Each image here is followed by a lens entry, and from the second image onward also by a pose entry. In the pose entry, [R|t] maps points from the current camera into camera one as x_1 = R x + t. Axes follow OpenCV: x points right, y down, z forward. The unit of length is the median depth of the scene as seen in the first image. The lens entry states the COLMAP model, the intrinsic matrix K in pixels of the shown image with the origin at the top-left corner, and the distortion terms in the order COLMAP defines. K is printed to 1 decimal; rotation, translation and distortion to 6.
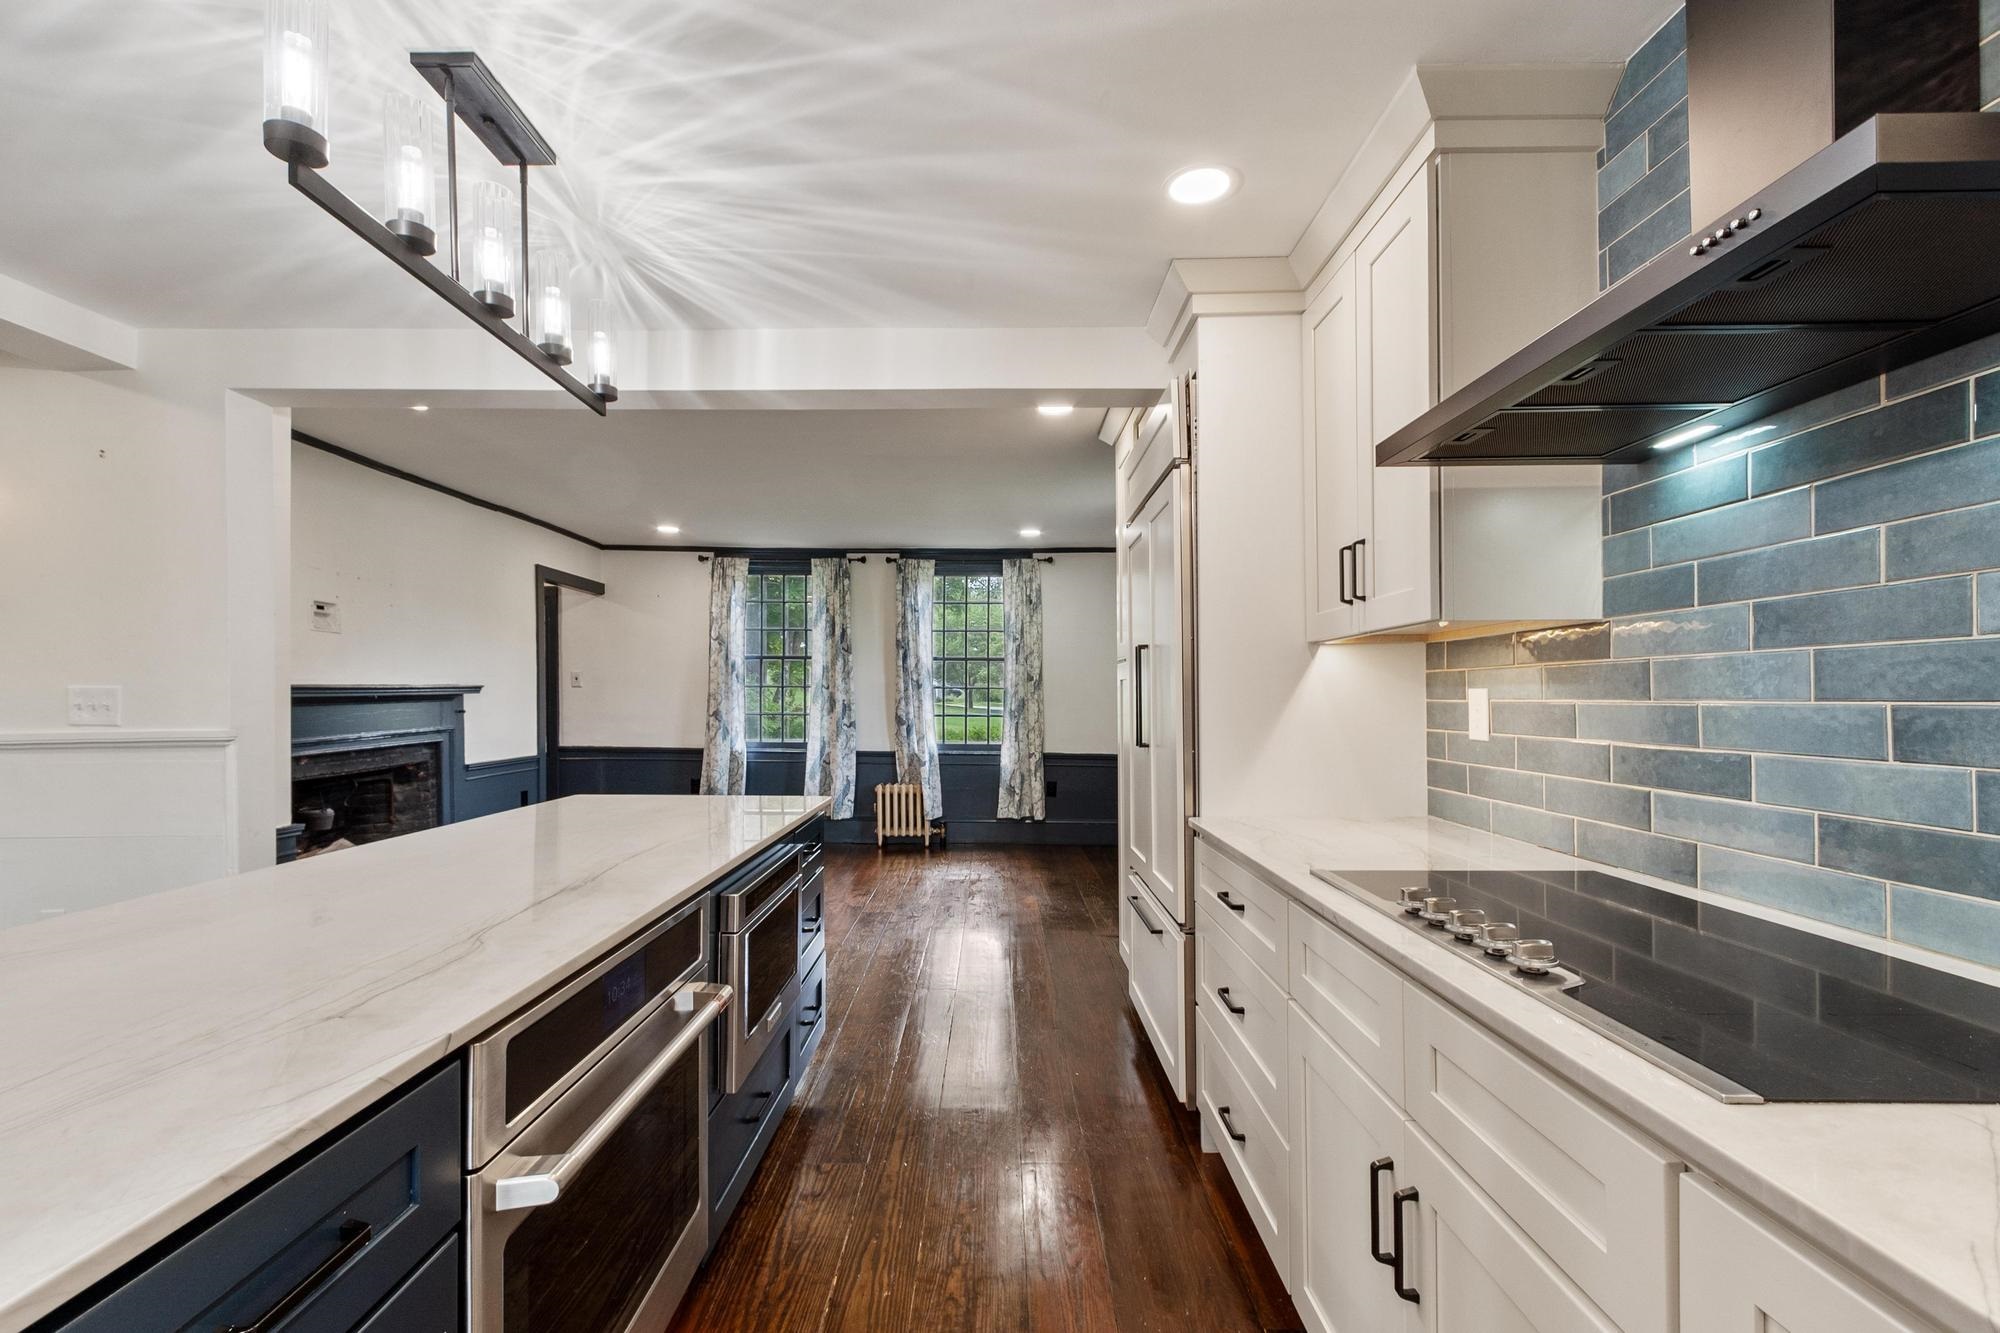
lens RADIAL K [[878.1, 0, 983.5], [0, 878.1, 696.9], [0, 0, 1]] dist [-0.001276, -0.000172]
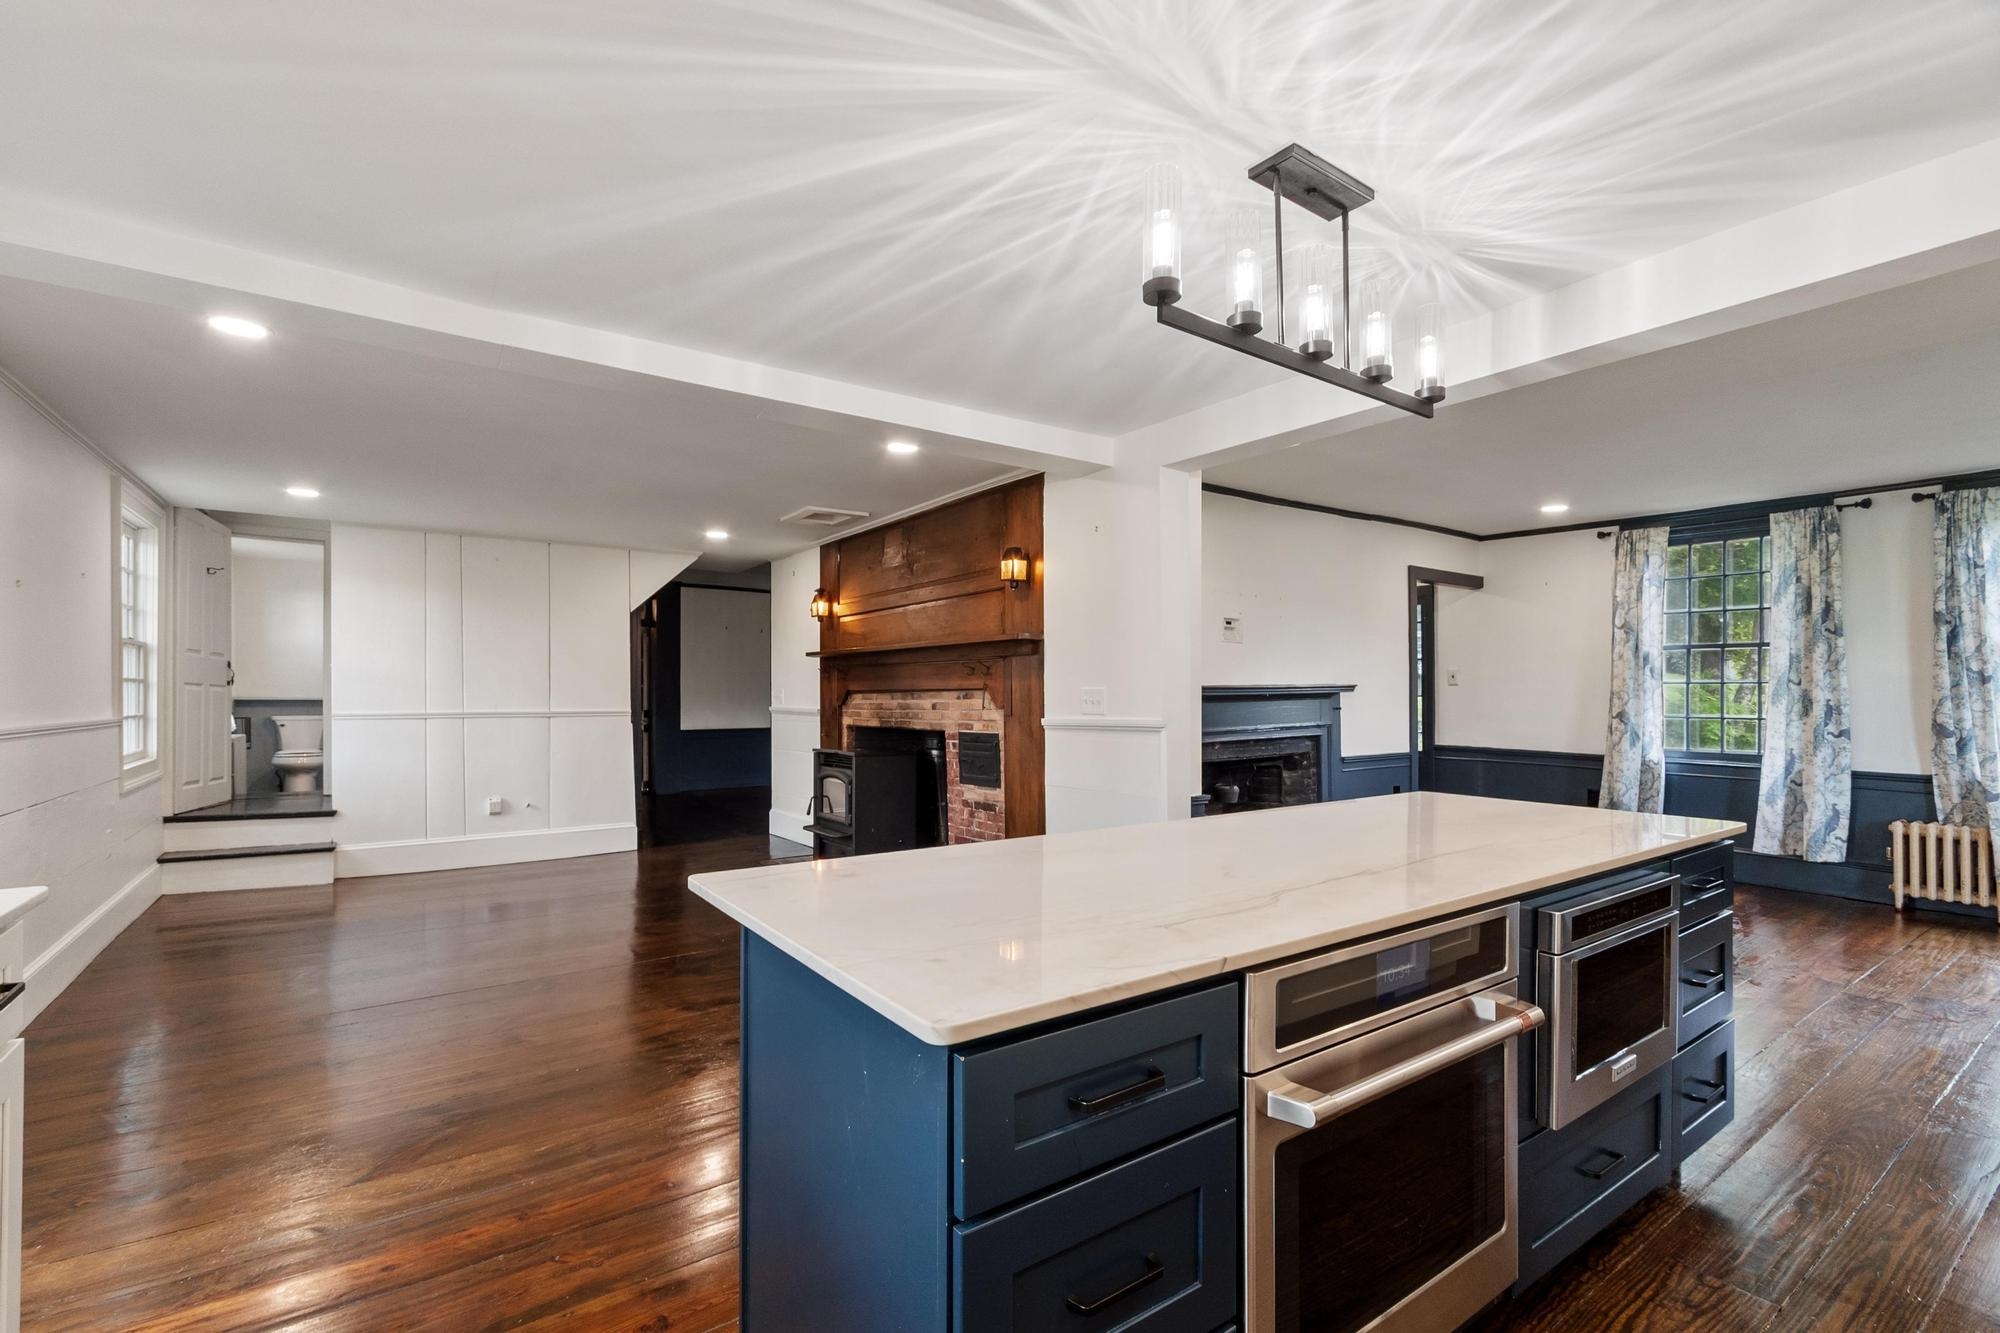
lens RADIAL K [[878.1, 0, 966.5], [0, 878.1, 700.0], [0, 0, 1]] dist [-0.001276, -0.000172]
pose [[0.570339, 0.005500, -0.821391, 0.094797], [-0.000873, 0.999981, 0.006090, -0.000421], [0.821409, -0.002756, 0.570333, -0.018889]]
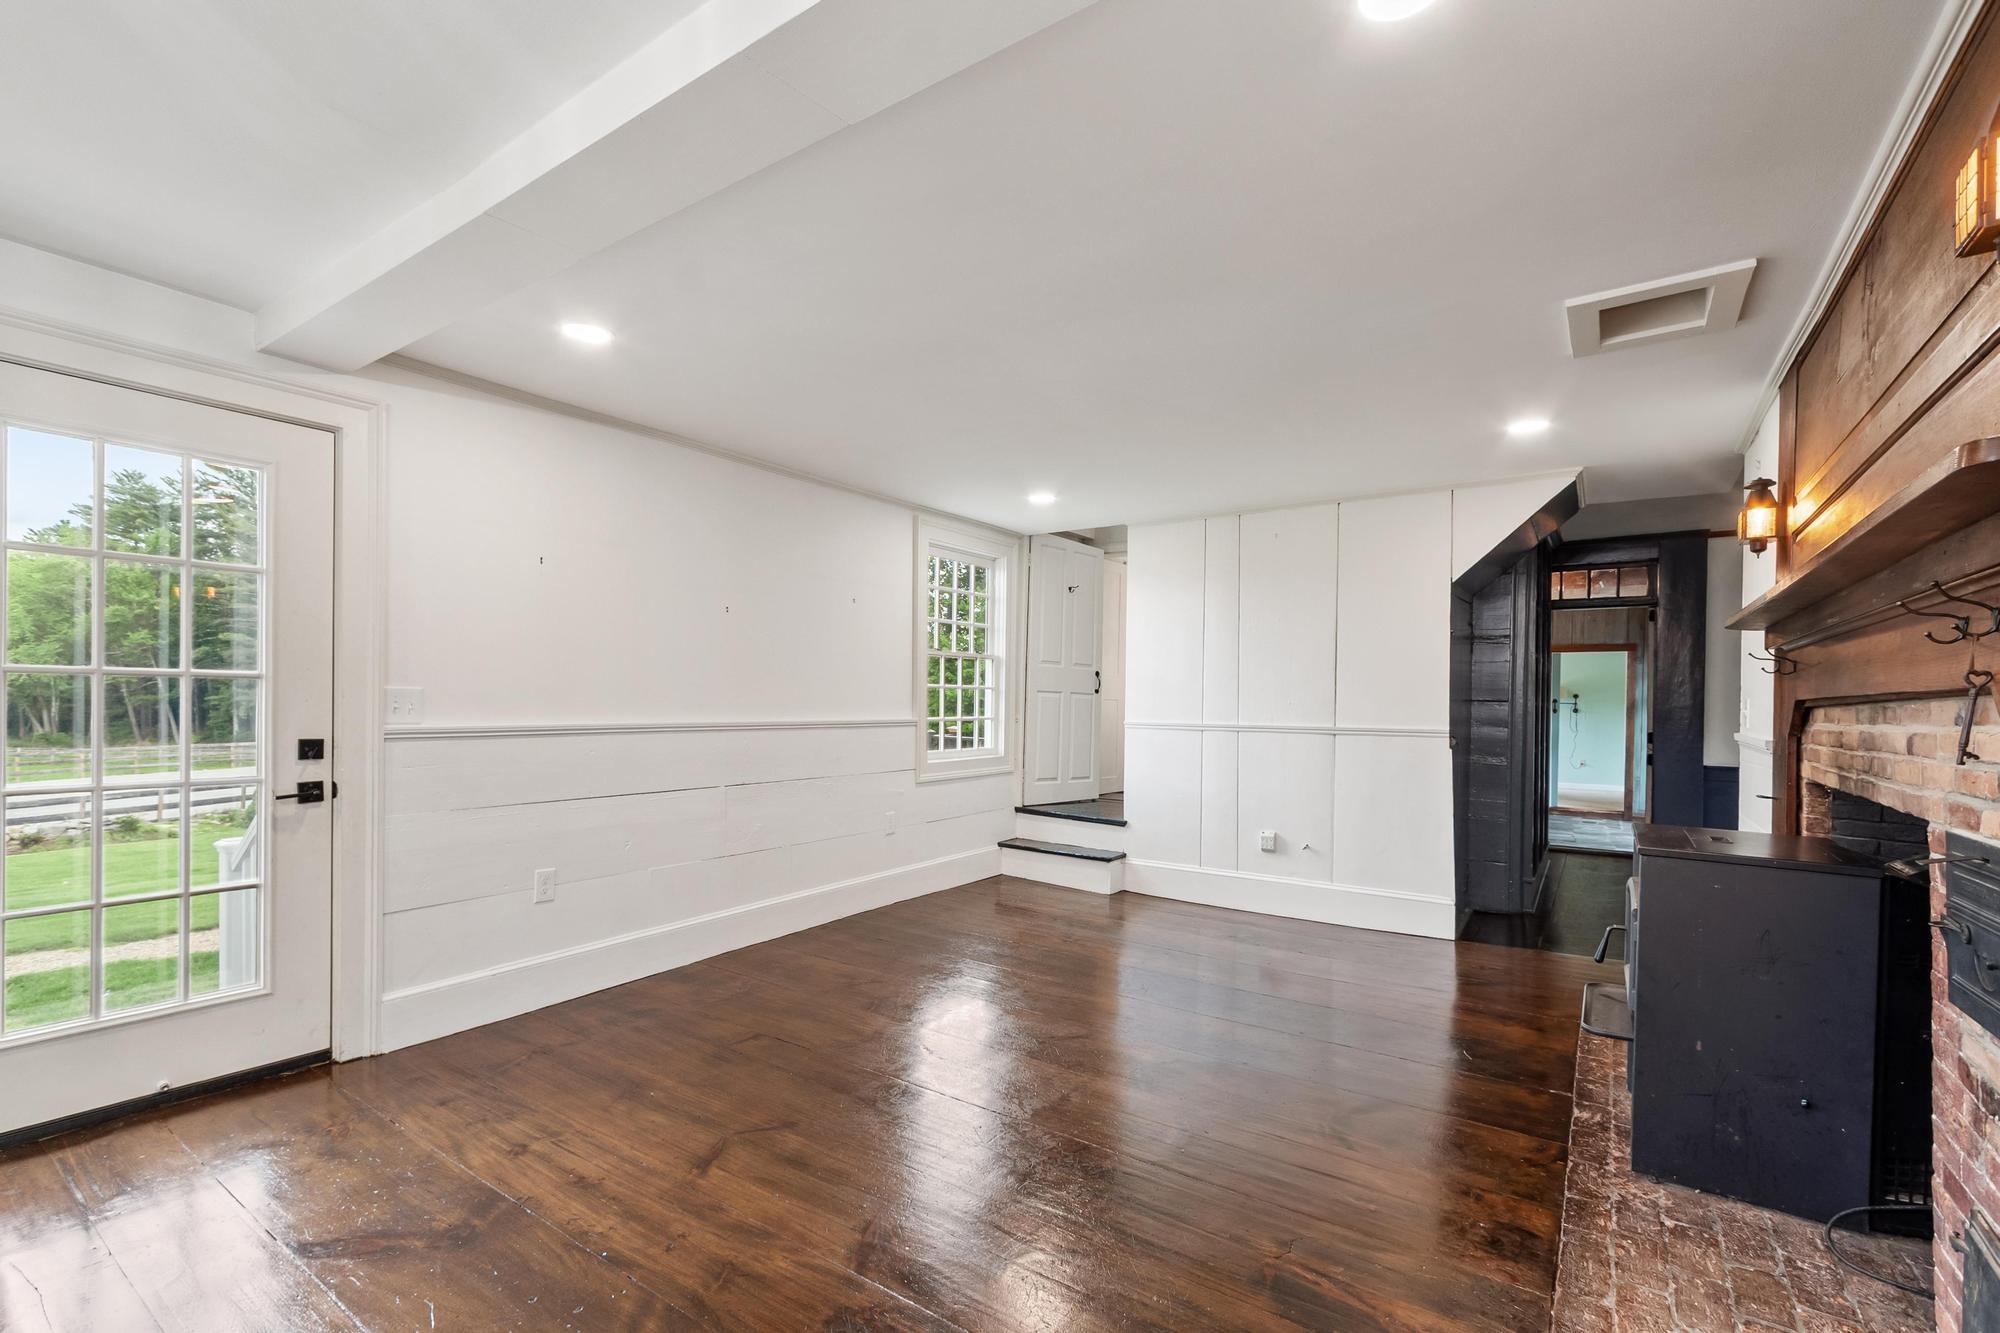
lens RADIAL K [[878.1, 0, 989.6], [0, 878.1, 704.1], [0, 0, 1]] dist [-0.001276, -0.000172]
pose [[-0.564600, -0.003596, -0.825357, -0.797820], [-0.012827, 0.999908, 0.004417, 0.001323], [0.825265, 0.013081, -0.564594, 1.040704]]
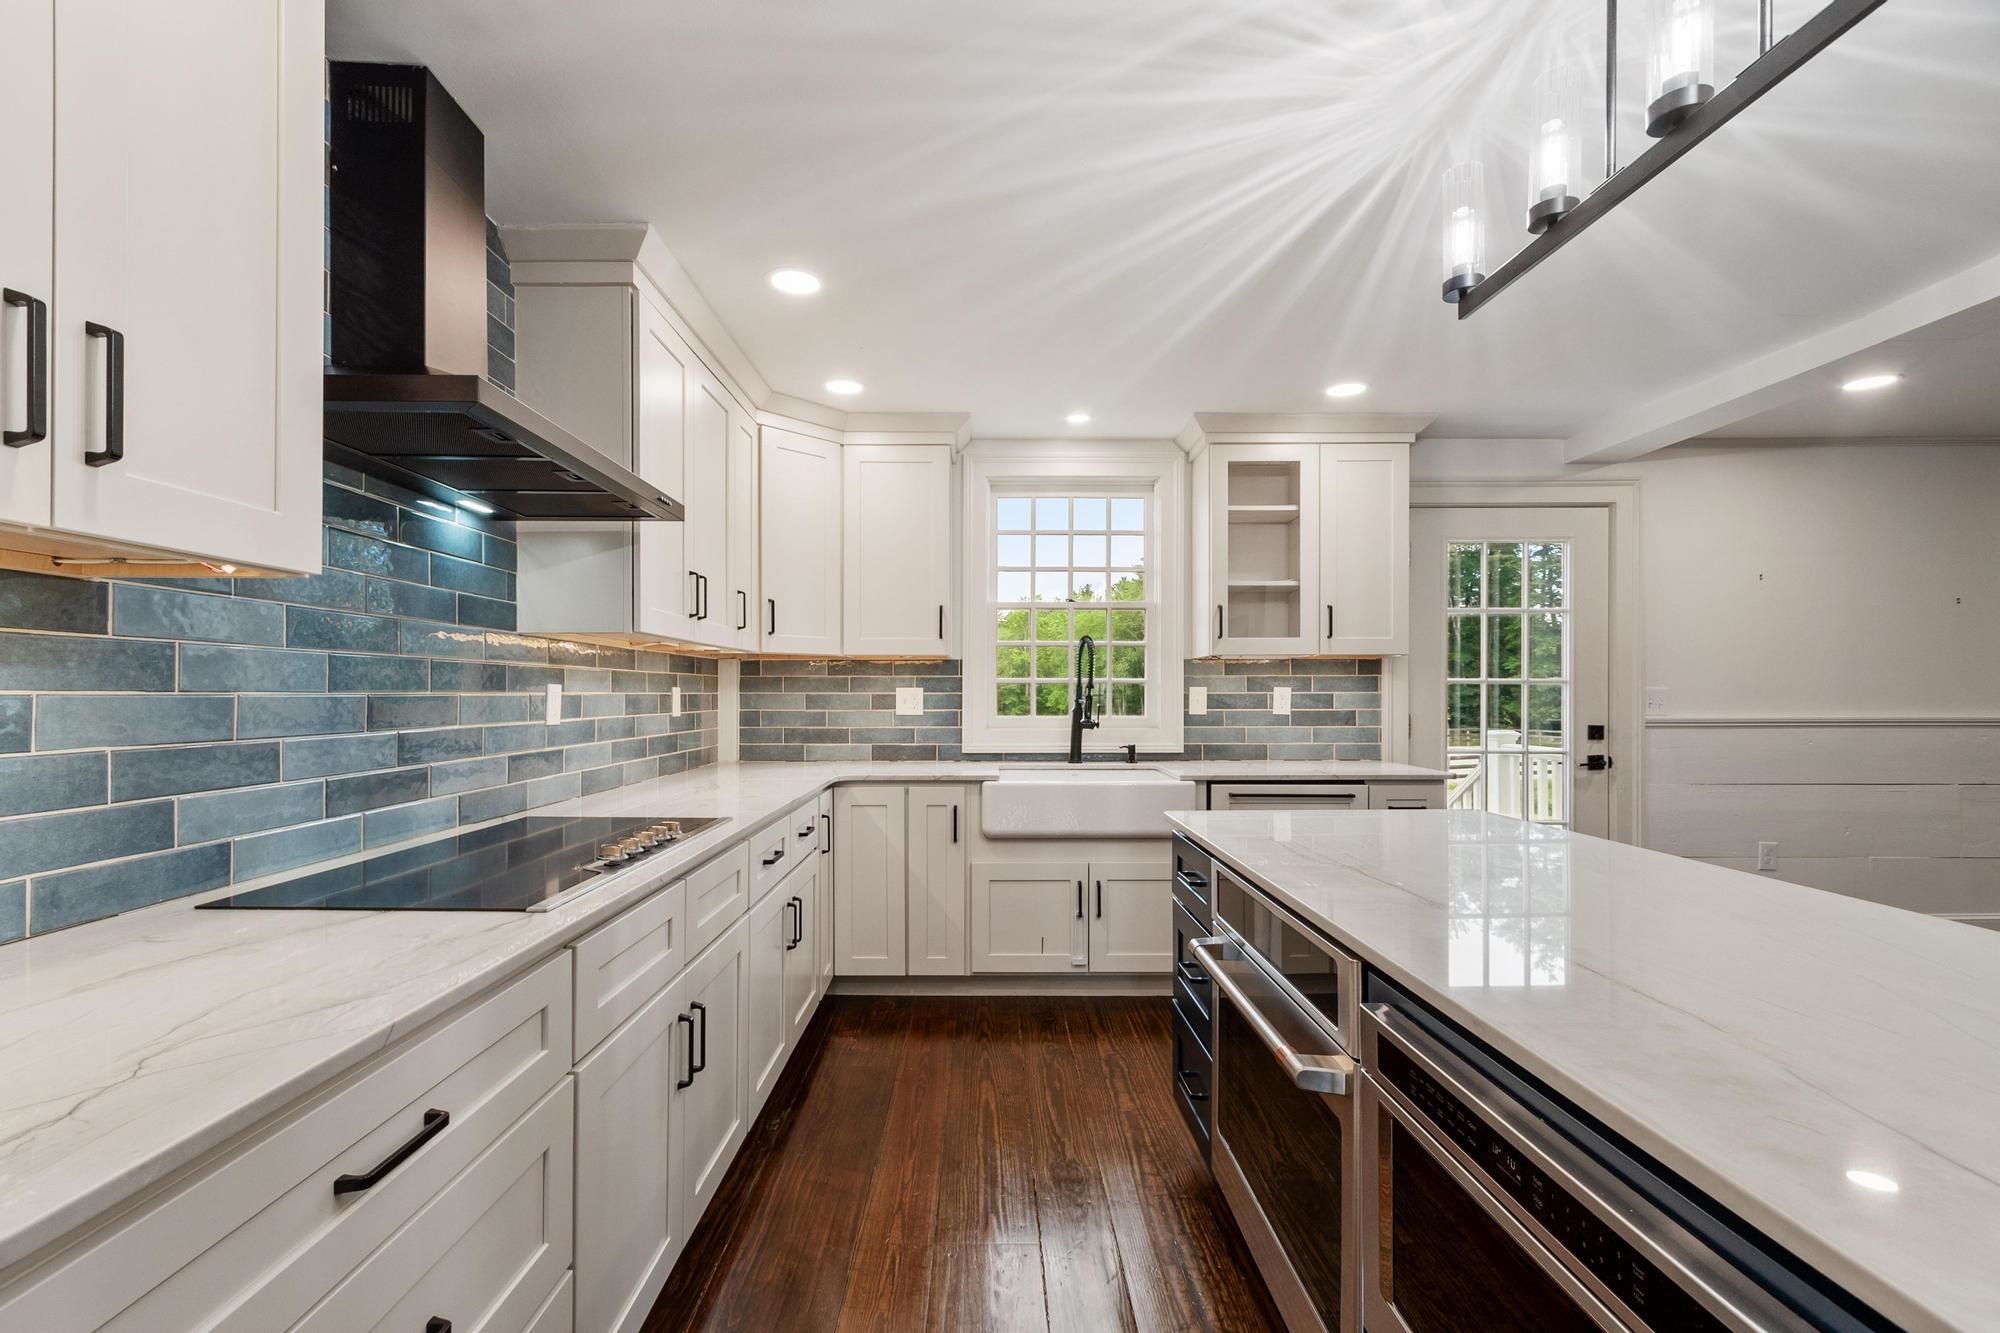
lens RADIAL K [[878.1, 0, 984.9], [0, 878.1, 699.7], [0, 0, 1]] dist [-0.001276, -0.000172]
pose [[-0.999848, 0.001189, -0.017383, -0.002946], [0.001088, 0.999983, 0.005773, 0.005538], [0.017390, 0.005753, -0.999832, 1.298071]]
